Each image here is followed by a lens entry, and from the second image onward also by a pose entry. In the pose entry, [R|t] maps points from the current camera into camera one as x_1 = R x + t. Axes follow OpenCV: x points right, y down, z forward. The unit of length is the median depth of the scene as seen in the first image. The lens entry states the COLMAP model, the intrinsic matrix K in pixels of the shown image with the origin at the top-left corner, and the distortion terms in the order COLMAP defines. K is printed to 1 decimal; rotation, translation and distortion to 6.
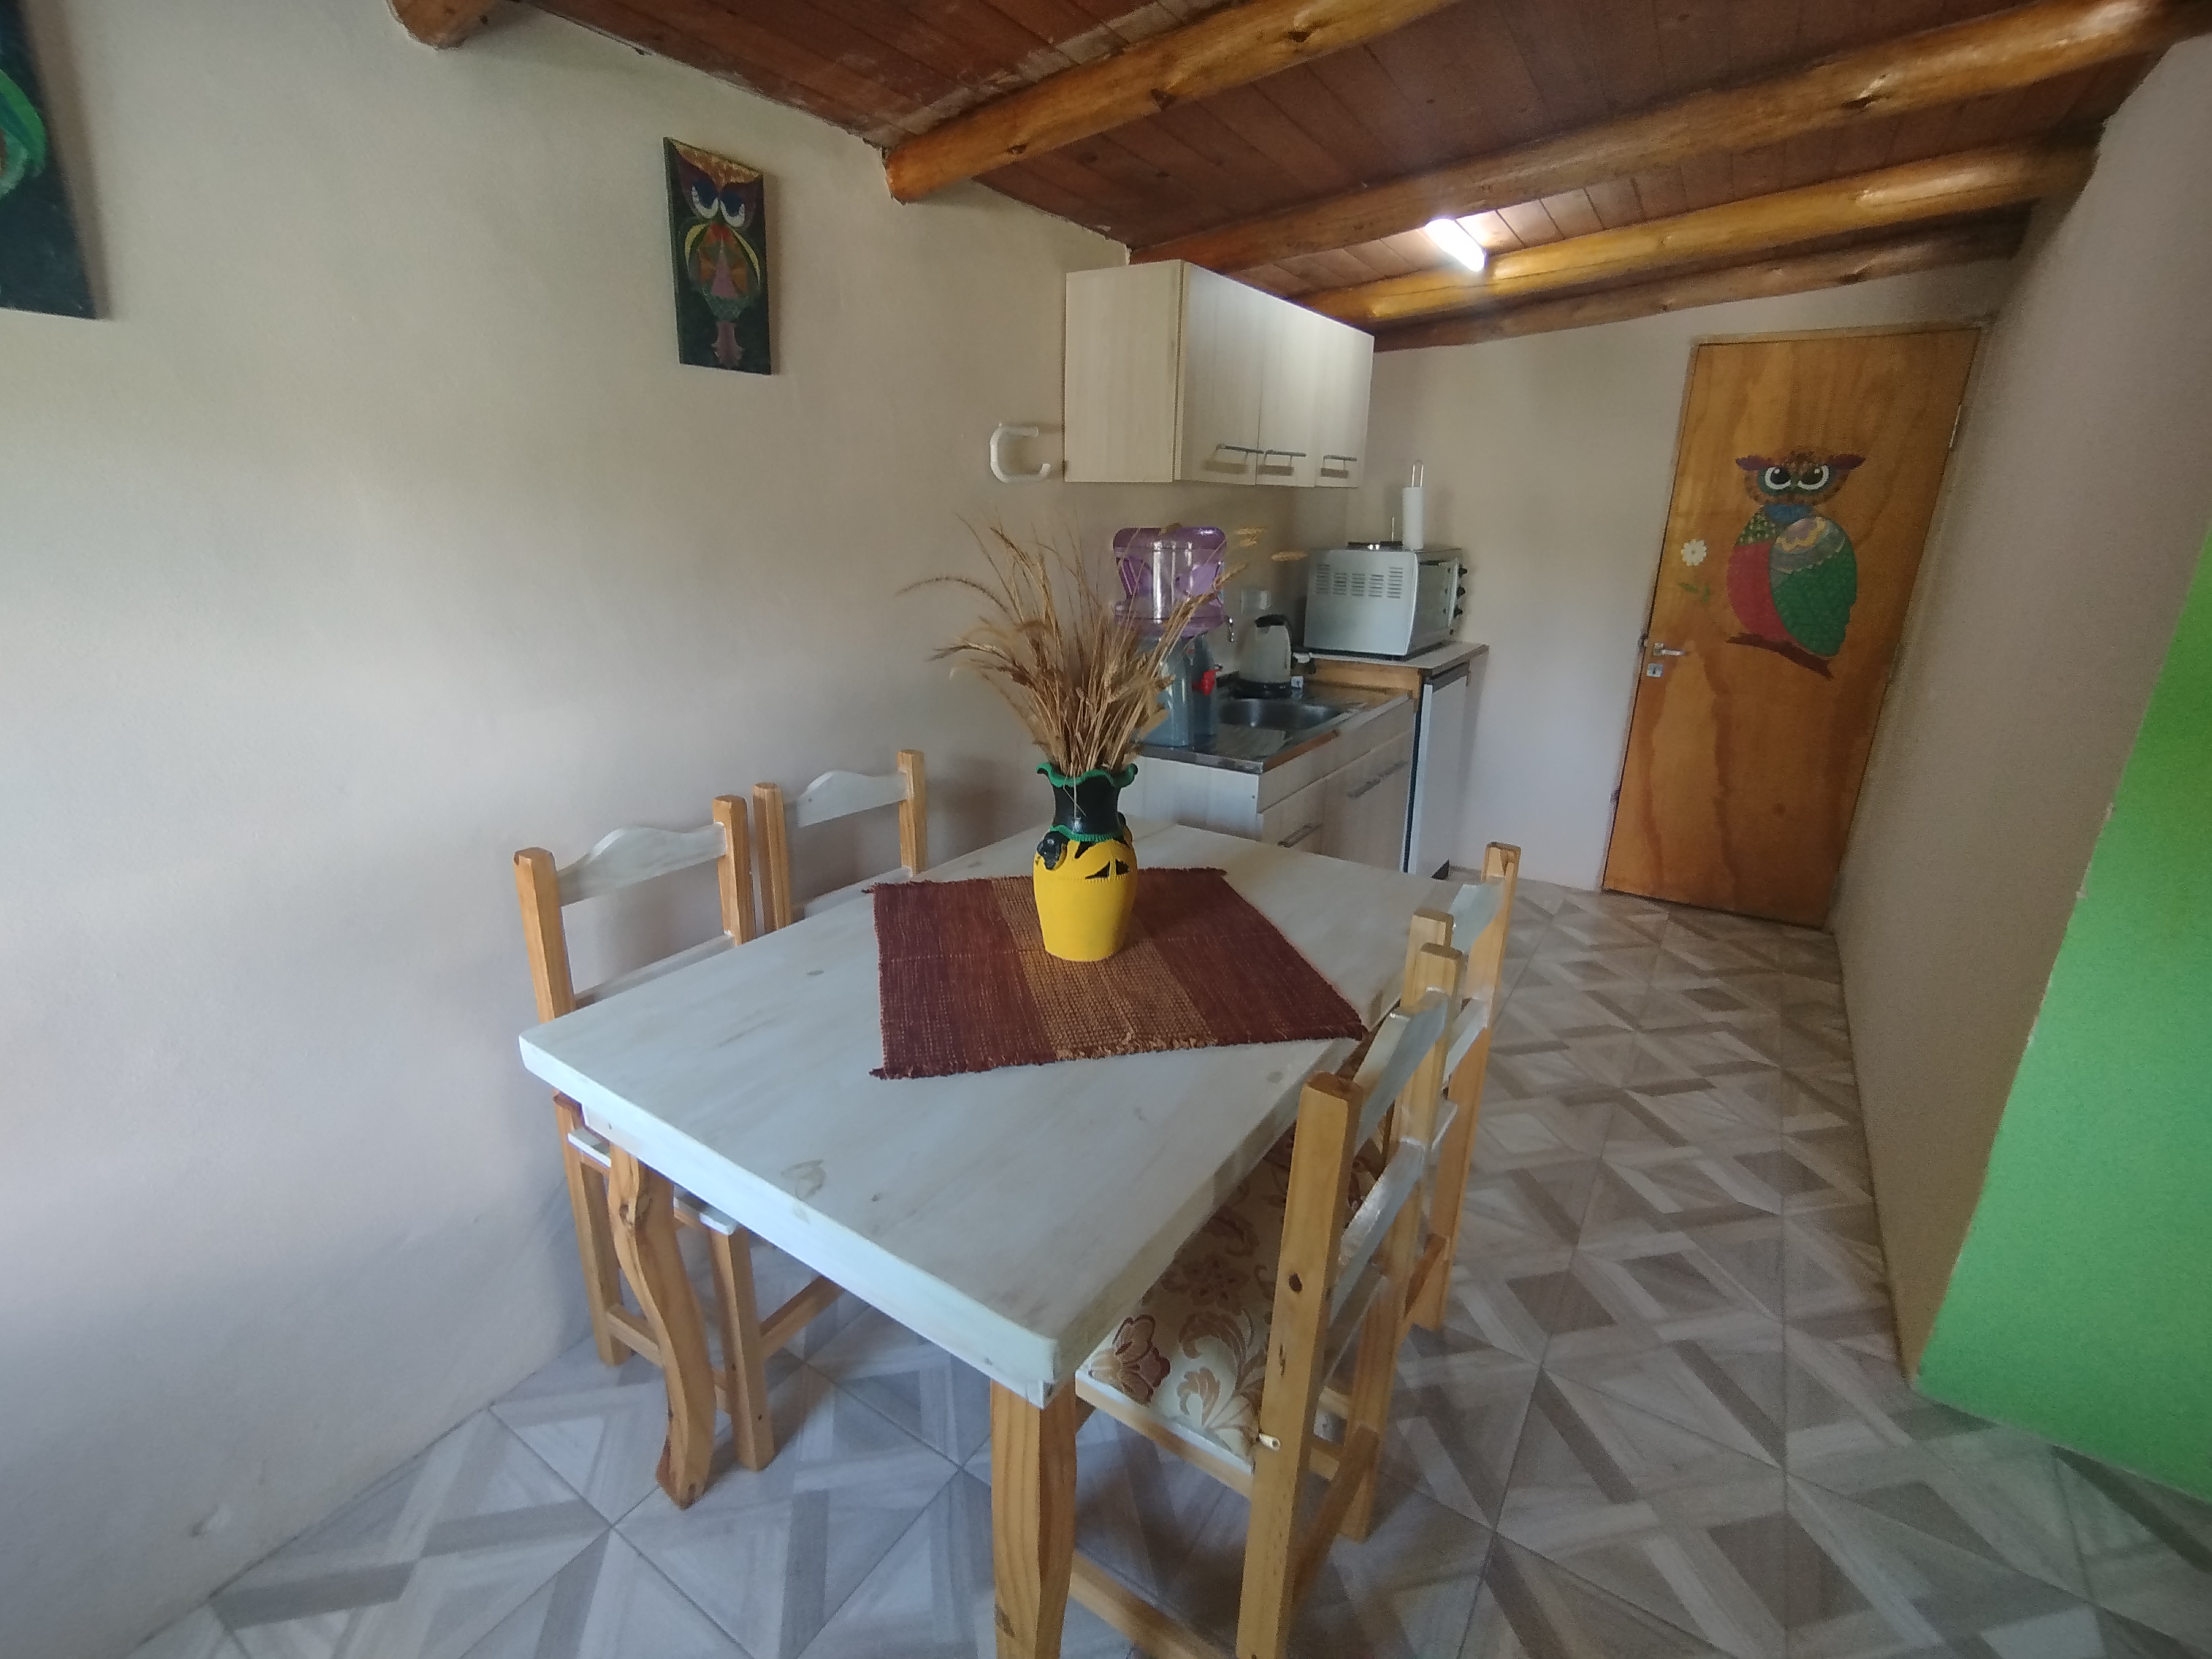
lens RADIAL K [[972.7, 0, 1116.2], [0, 972.7, 855.2], [0, 0, 1]] dist [-0.001174, 0.000301]
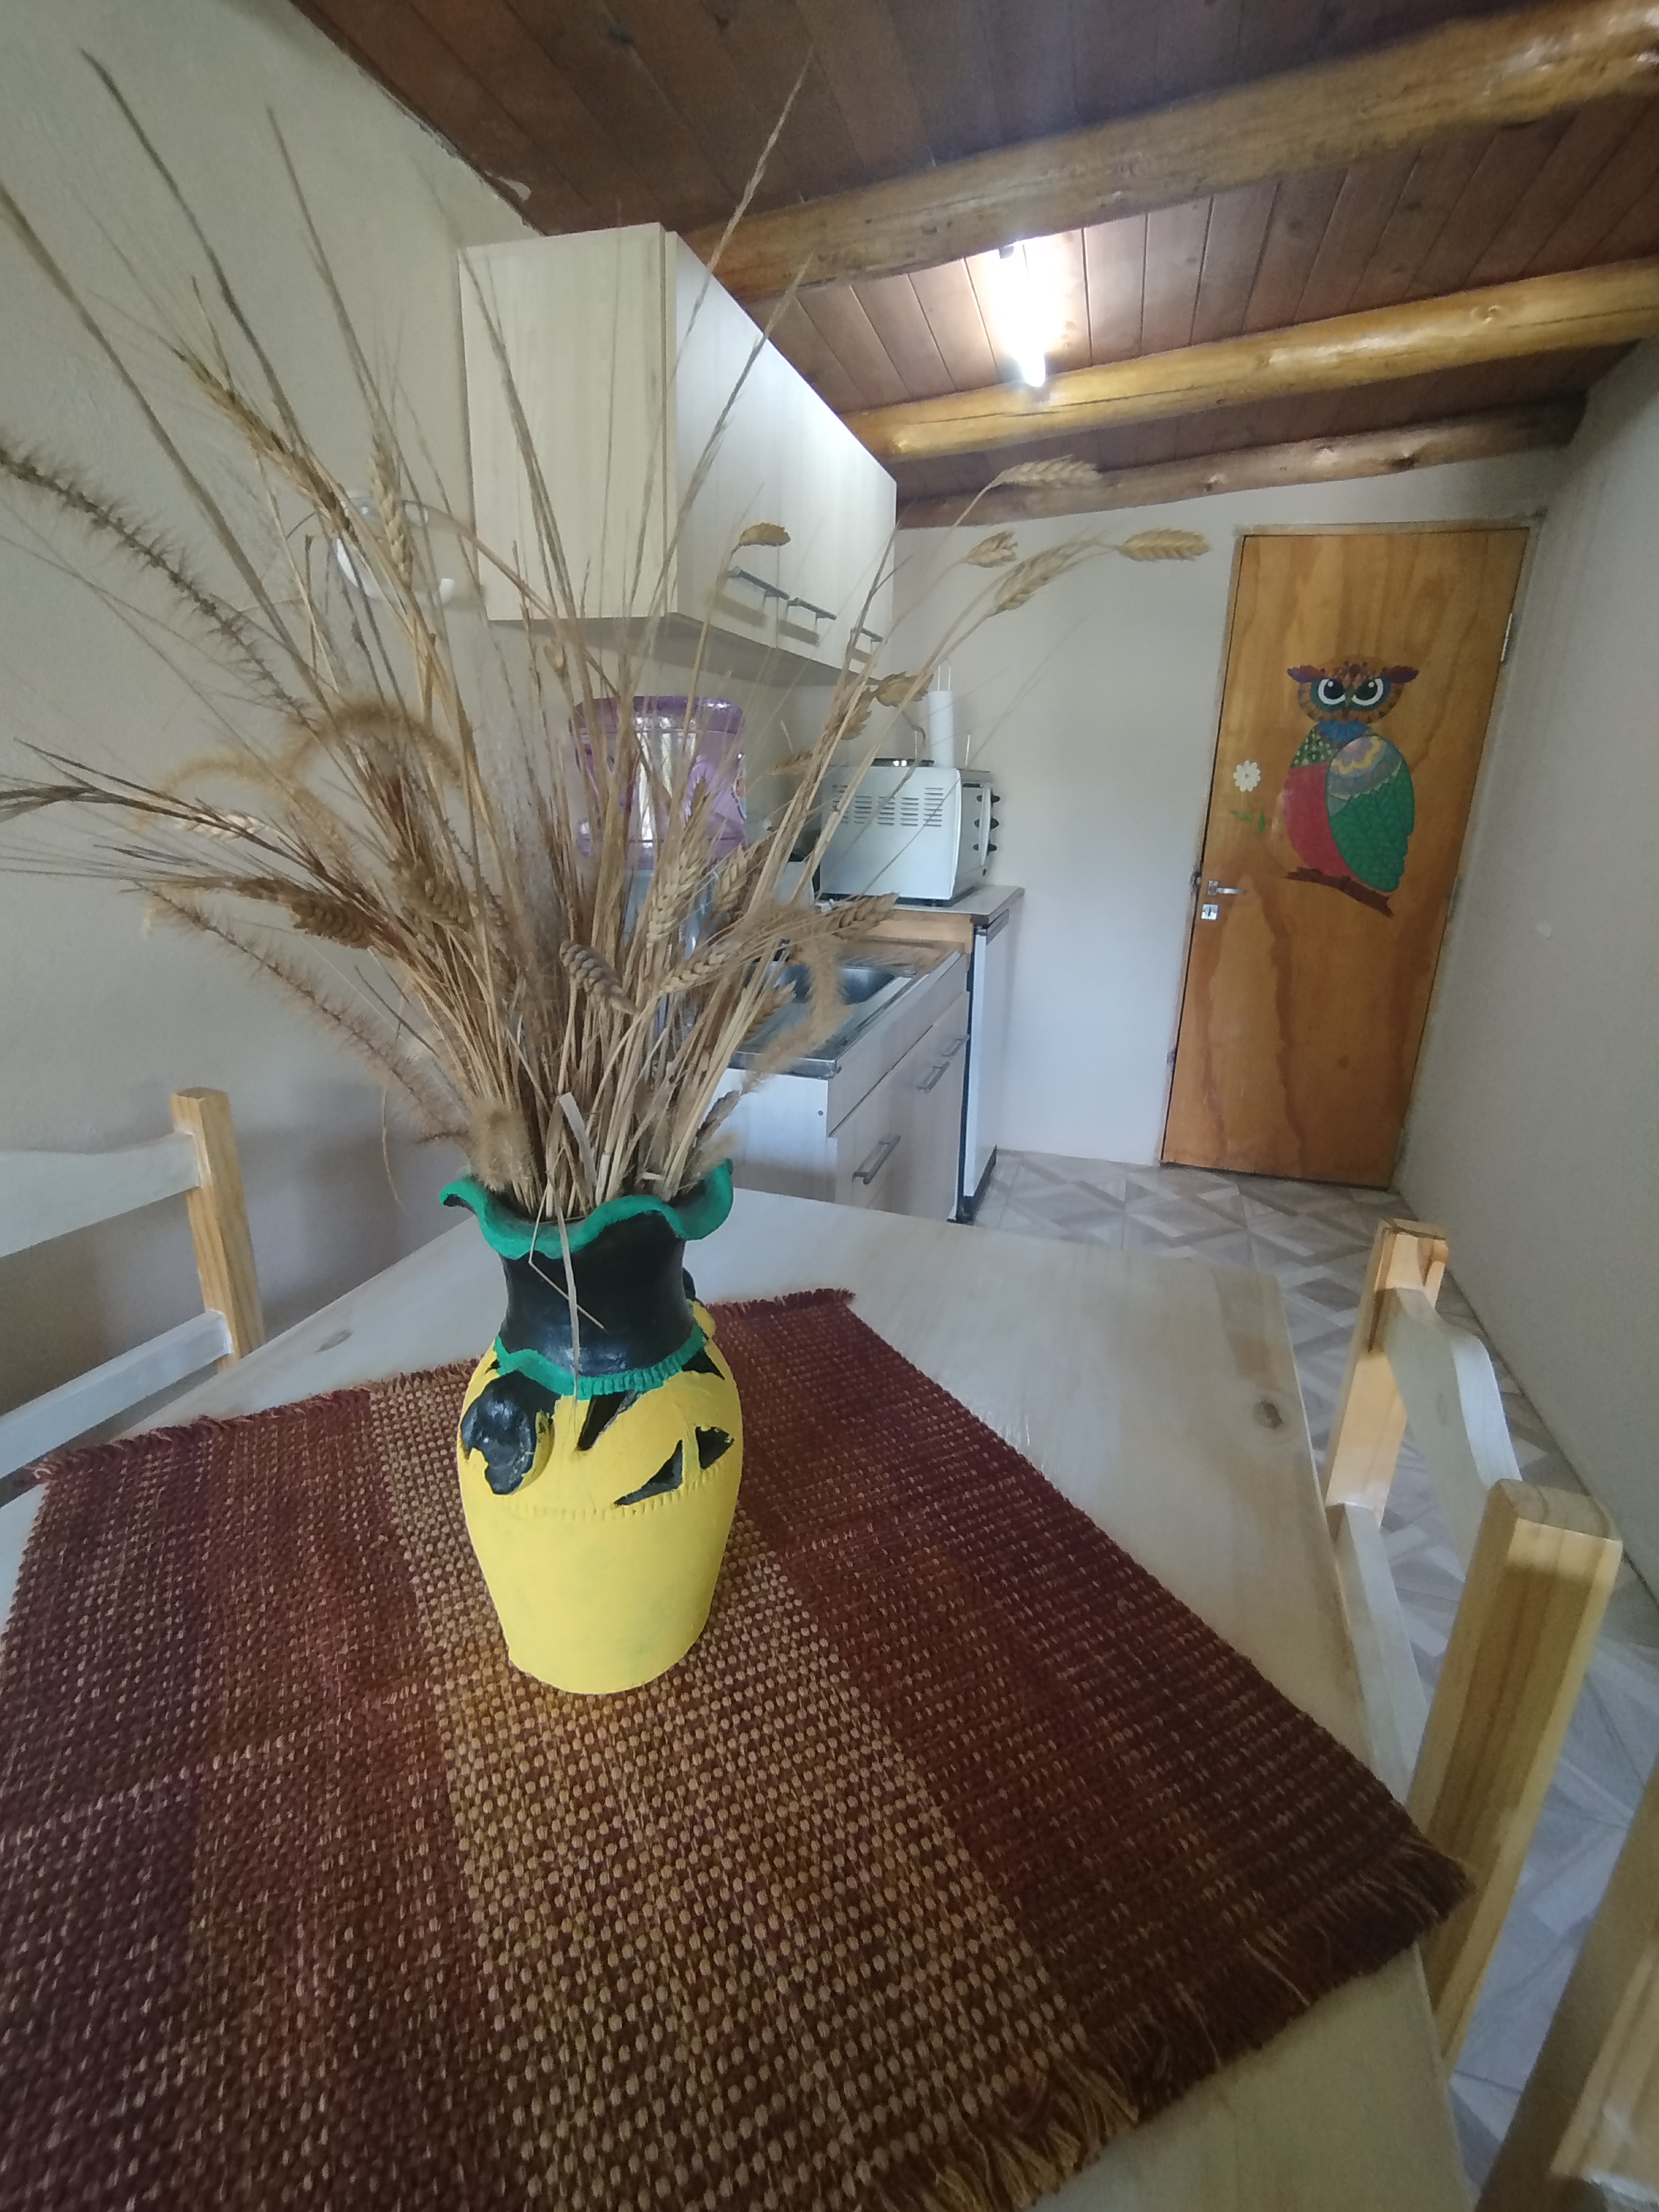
lens RADIAL K [[1023.8, 0, 829.5], [0, 1023.8, 1106.0], [0, 0, 1]] dist [-0.050758, 0.036321]
pose [[0.966450, -0.072799, 0.246321, -0.013681], [0.077474, 0.996951, -0.009329, -0.040097], [-0.244891, 0.028100, 0.969143, 0.236909]]
